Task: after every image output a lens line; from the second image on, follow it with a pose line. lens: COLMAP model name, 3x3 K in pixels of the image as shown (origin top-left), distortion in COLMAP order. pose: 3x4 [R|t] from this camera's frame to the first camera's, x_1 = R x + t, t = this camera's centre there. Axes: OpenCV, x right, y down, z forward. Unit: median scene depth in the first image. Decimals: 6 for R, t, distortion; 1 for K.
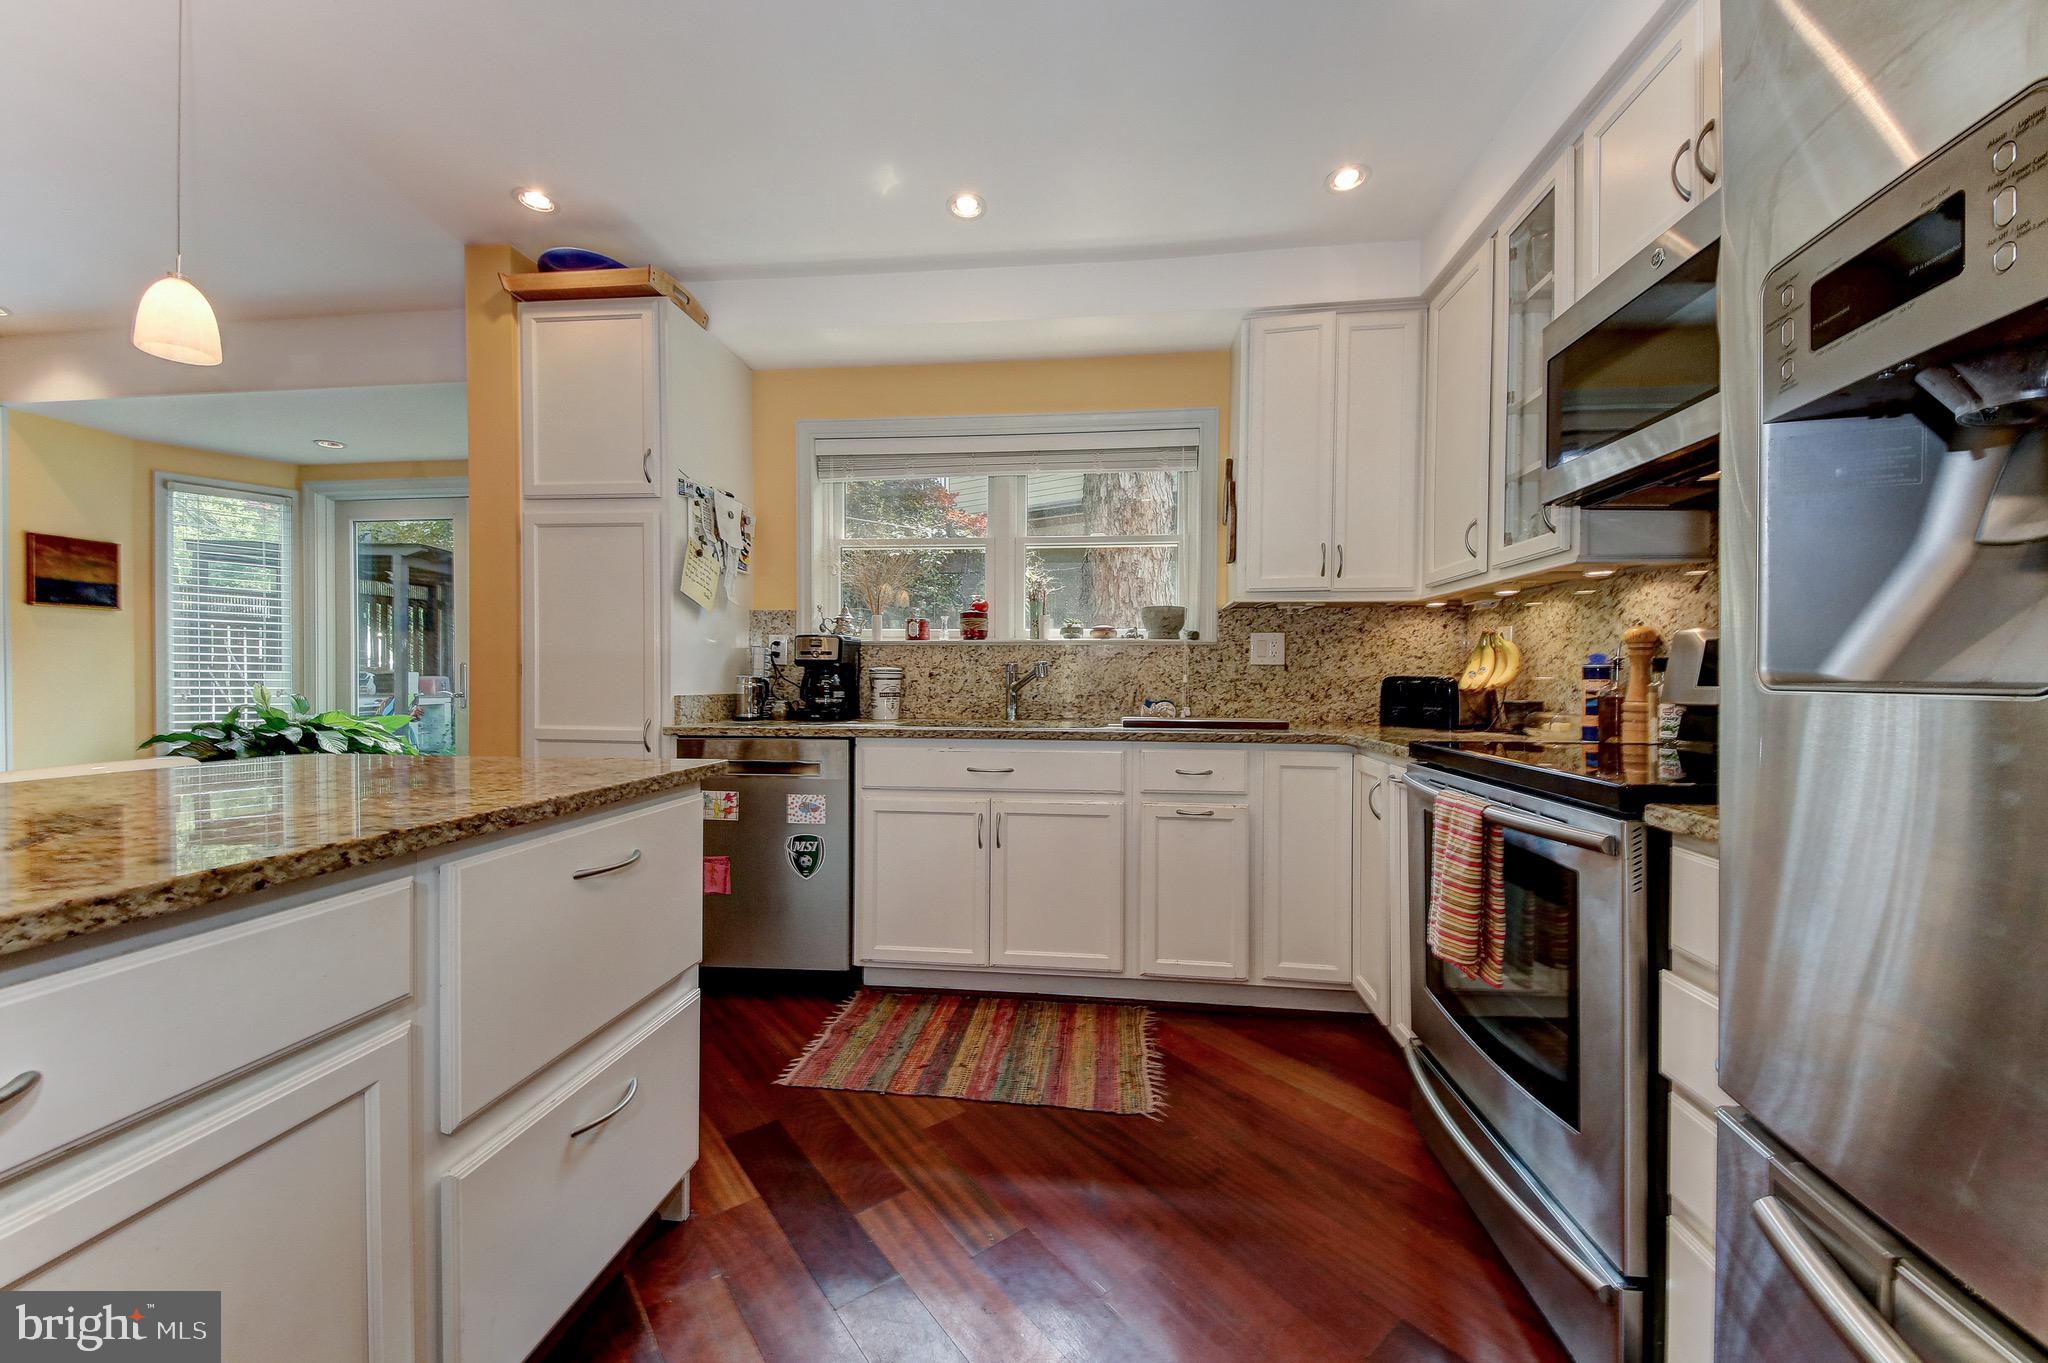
lens RADIAL K [[749.8, 0, 1027.8], [0, 749.8, 680.0], [0, 0, 1]] dist [-0.000317, -0.000106]
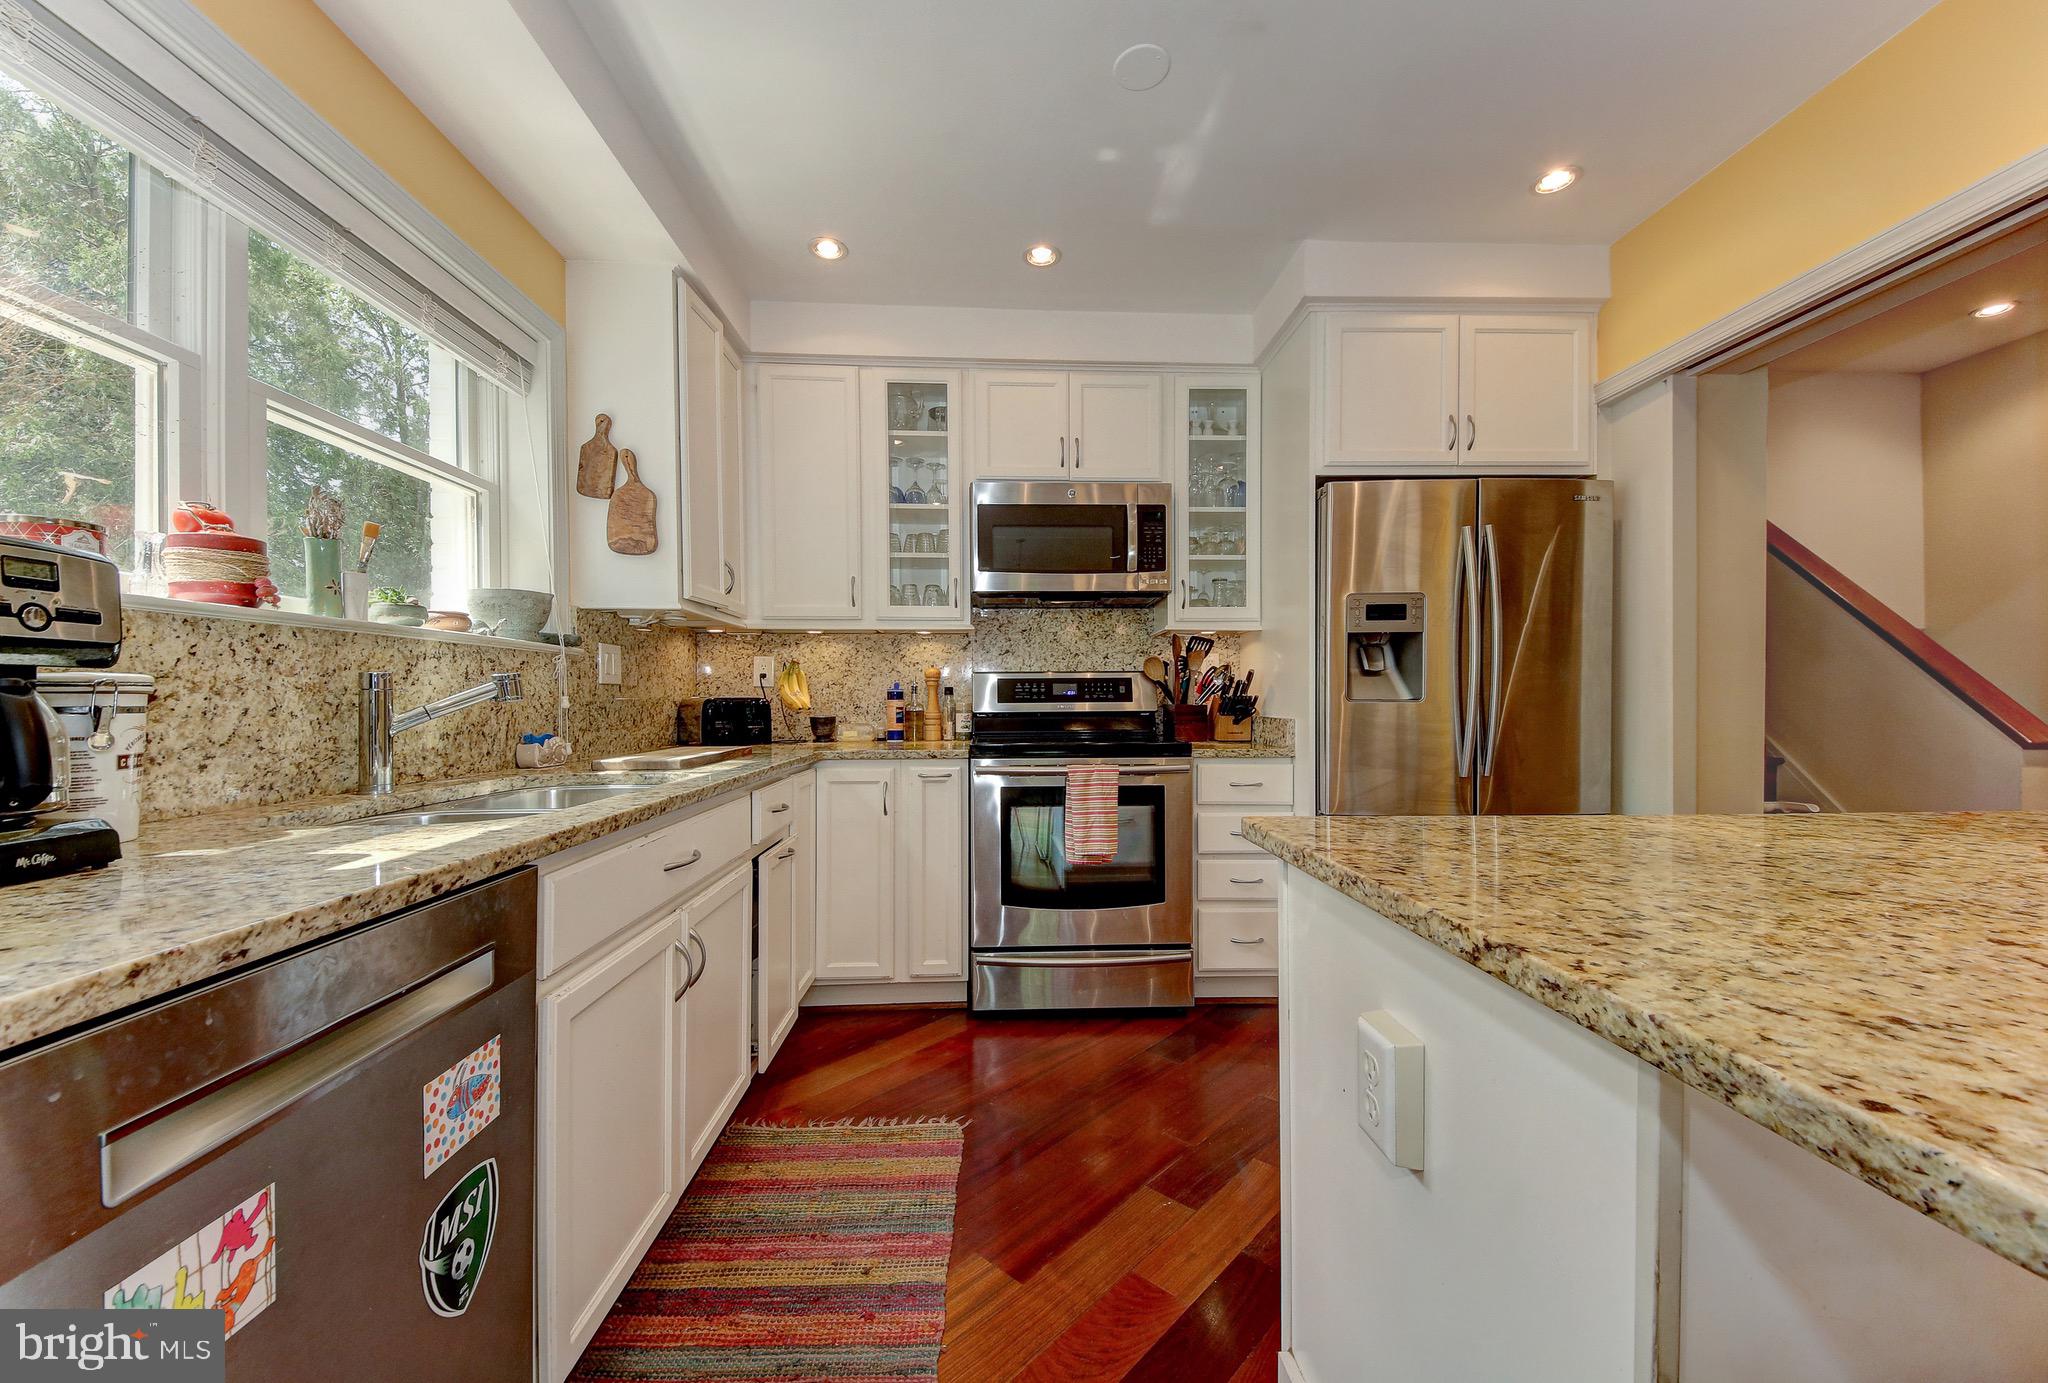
lens RADIAL K [[777.1, 0, 1022.6], [0, 777.1, 700.9], [0, 0, 1]] dist [0.003126, -0.000026]
pose [[-0.142147, -0.007350, 0.989818, -0.726963], [0.002290, 0.999967, 0.007754, -0.008885], [-0.989843, 0.003369, -0.142126, 0.867517]]
